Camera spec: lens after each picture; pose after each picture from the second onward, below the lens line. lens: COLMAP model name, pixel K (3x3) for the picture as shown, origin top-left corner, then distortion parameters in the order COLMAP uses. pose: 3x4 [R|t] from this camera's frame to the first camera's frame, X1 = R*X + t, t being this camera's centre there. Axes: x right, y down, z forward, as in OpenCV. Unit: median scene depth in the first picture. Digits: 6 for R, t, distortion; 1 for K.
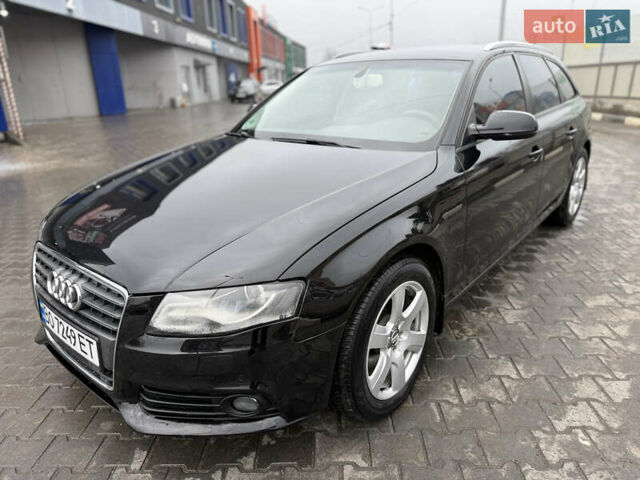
lens RADIAL K [[461.2, 0, 322.1], [0, 461.2, 238.9], [0, 0, 1]] dist [0.021951, -0.028097]
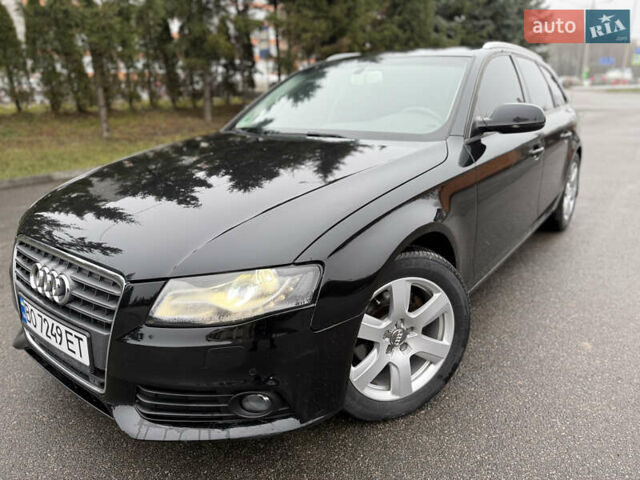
lens RADIAL K [[461.2, 0, 322.6], [0, 461.2, 240.7], [0, 0, 1]] dist [0.021951, -0.028097]
pose [[0.998979, -0.004003, 0.045002, -0.066935], [0.005891, 0.999105, -0.041879, 0.070664], [-0.044794, 0.042101, 0.998109, 0.072296]]
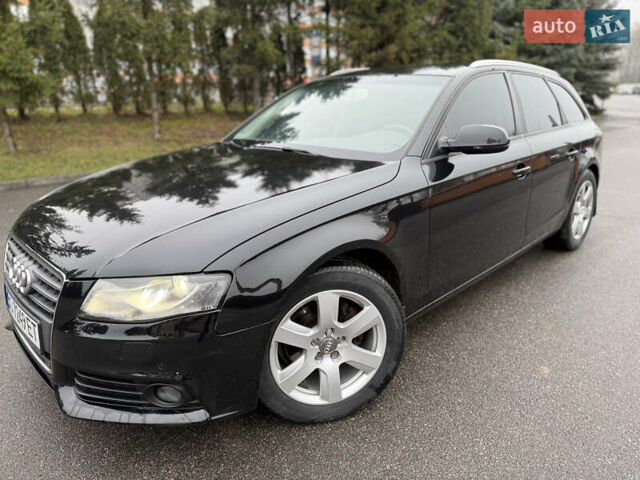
lens RADIAL K [[461.2, 0, 323.2], [0, 461.2, 238.3], [0, 0, 1]] dist [0.021951, -0.028097]
pose [[0.995911, 0.047428, -0.076888, 0.208715], [-0.051299, 0.997472, -0.049179, 0.044135], [0.074361, 0.052923, 0.995826, -0.000218]]
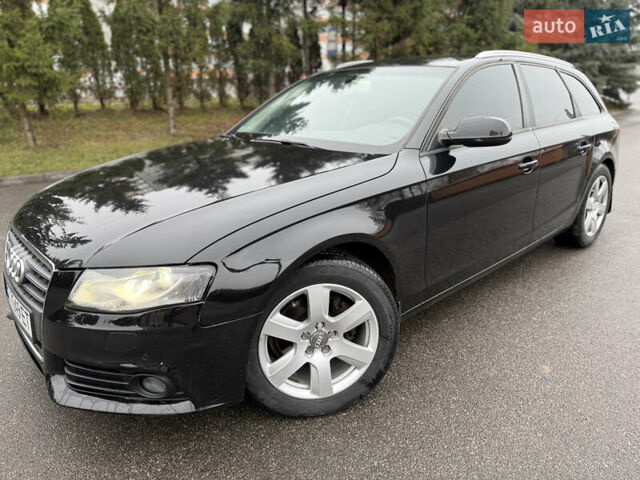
lens RADIAL K [[461.2, 0, 322.0], [0, 461.2, 239.2], [0, 0, 1]] dist [0.021951, -0.028097]
pose [[0.991362, 0.057589, -0.117831, 0.269478], [-0.062224, 0.997411, -0.036044, 0.046598], [0.115451, 0.043065, 0.992379, 0.019902]]
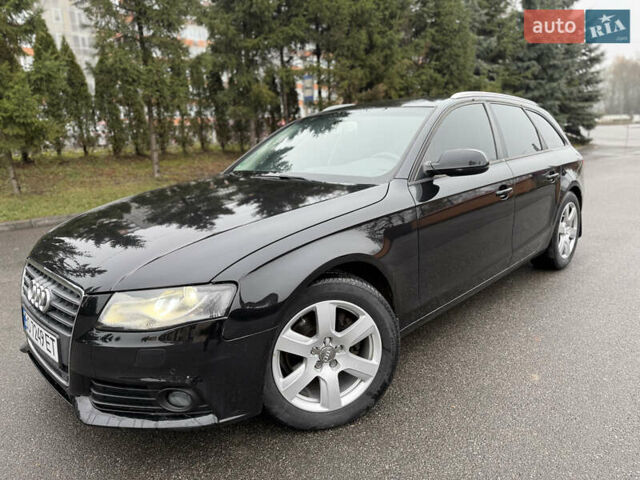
lens RADIAL K [[461.2, 0, 319.9], [0, 461.2, 239.7], [0, 0, 1]] dist [0.021951, -0.028097]
pose [[0.996746, 0.013911, -0.079399, 0.218855], [-0.023764, 0.991930, -0.124536, 0.101975], [0.077026, 0.126018, 0.989033, -0.085555]]
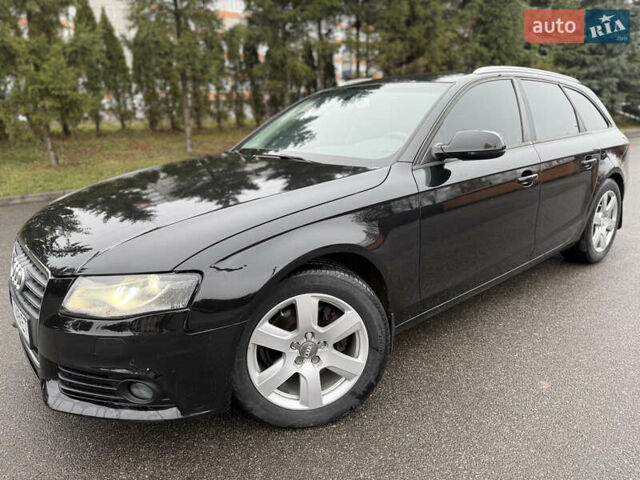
lens RADIAL K [[461.2, 0, 319.9], [0, 461.2, 238.7], [0, 0, 1]] dist [0.021951, -0.028097]
pose [[0.985054, 0.055507, -0.163058, 0.338581], [-0.068309, 0.994917, -0.073985, 0.060785], [0.158123, 0.084018, 0.983838, 0.014469]]
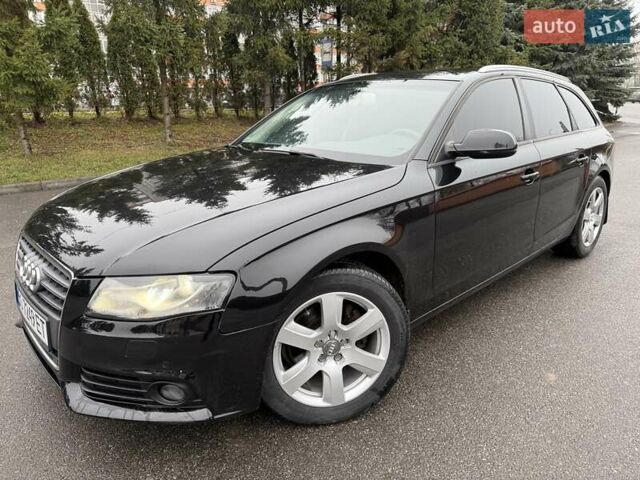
lens RADIAL K [[461.2, 0, 321.0], [0, 461.2, 239.4], [0, 0, 1]] dist [0.021951, -0.028097]
pose [[0.993051, 0.058783, -0.101956, 0.220104], [-0.064823, 0.996269, -0.056976, 0.051253], [0.098226, 0.063189, 0.993156, -0.003856]]
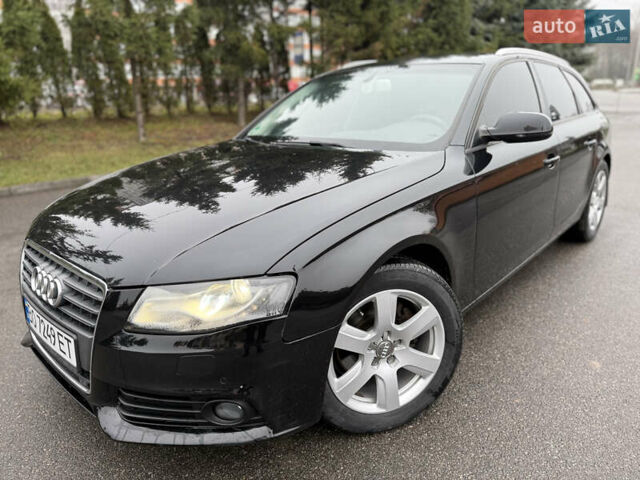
lens RADIAL K [[461.2, 0, 321.2], [0, 461.2, 238.9], [0, 0, 1]] dist [0.021951, -0.028097]
pose [[0.999203, 0.015262, -0.036876, 0.041258], [-0.017176, 0.998491, -0.052163, 0.054948], [0.036024, 0.052755, 0.997958, 0.066831]]
